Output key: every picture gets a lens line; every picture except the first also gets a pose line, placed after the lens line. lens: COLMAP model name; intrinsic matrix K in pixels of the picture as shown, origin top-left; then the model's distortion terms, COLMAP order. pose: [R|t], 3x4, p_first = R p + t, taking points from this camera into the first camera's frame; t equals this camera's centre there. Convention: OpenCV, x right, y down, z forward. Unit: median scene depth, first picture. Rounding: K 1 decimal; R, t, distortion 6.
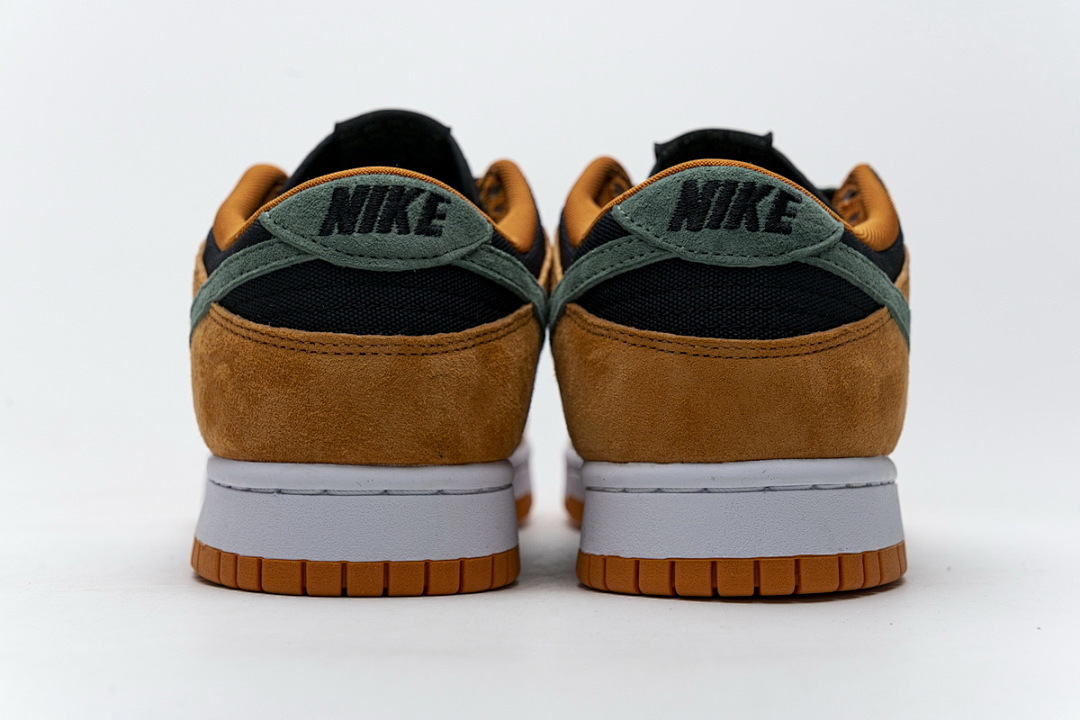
lens RADIAL K [[2192.2, 0, 542.1], [0, 2192.2, 357.6], [0, 0, 1]] dist [-0.035858, 0.000000]
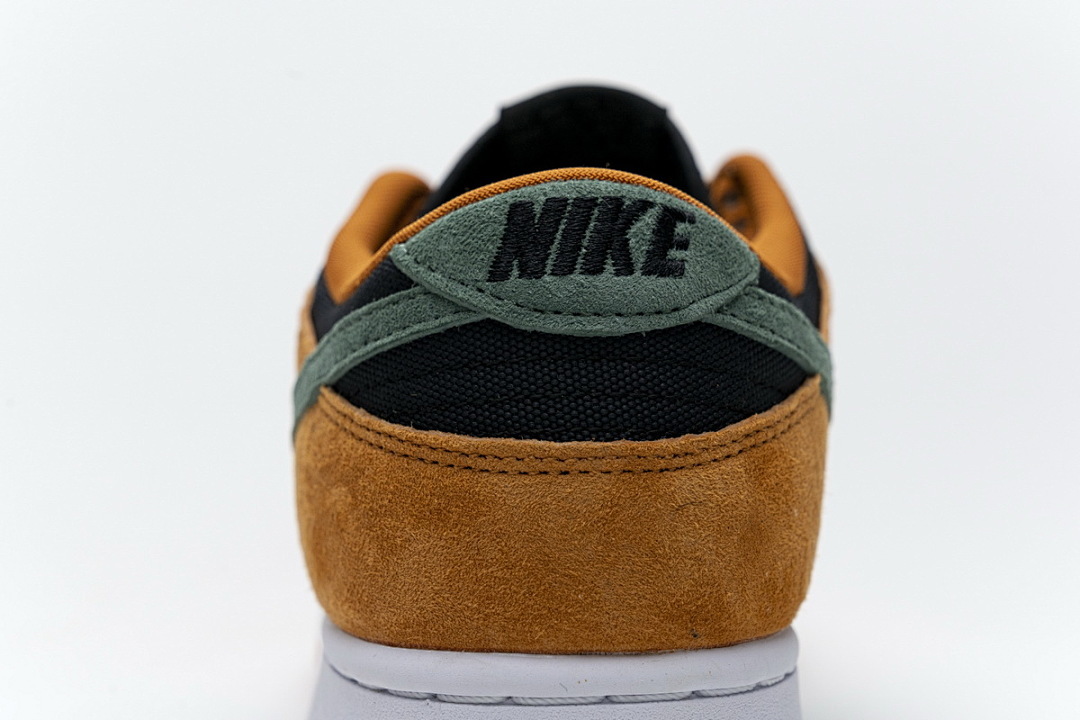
lens RADIAL K [[2192.2, 0, 538.9], [0, 2192.2, 362.0], [0, 0, 1]] dist [-0.035858, 0.000000]
pose [[0.997697, -0.023842, -0.063493, -0.048081], [0.023701, 0.999715, -0.002967, -0.030250], [0.063545, 0.001456, 0.997978, 0.377558]]
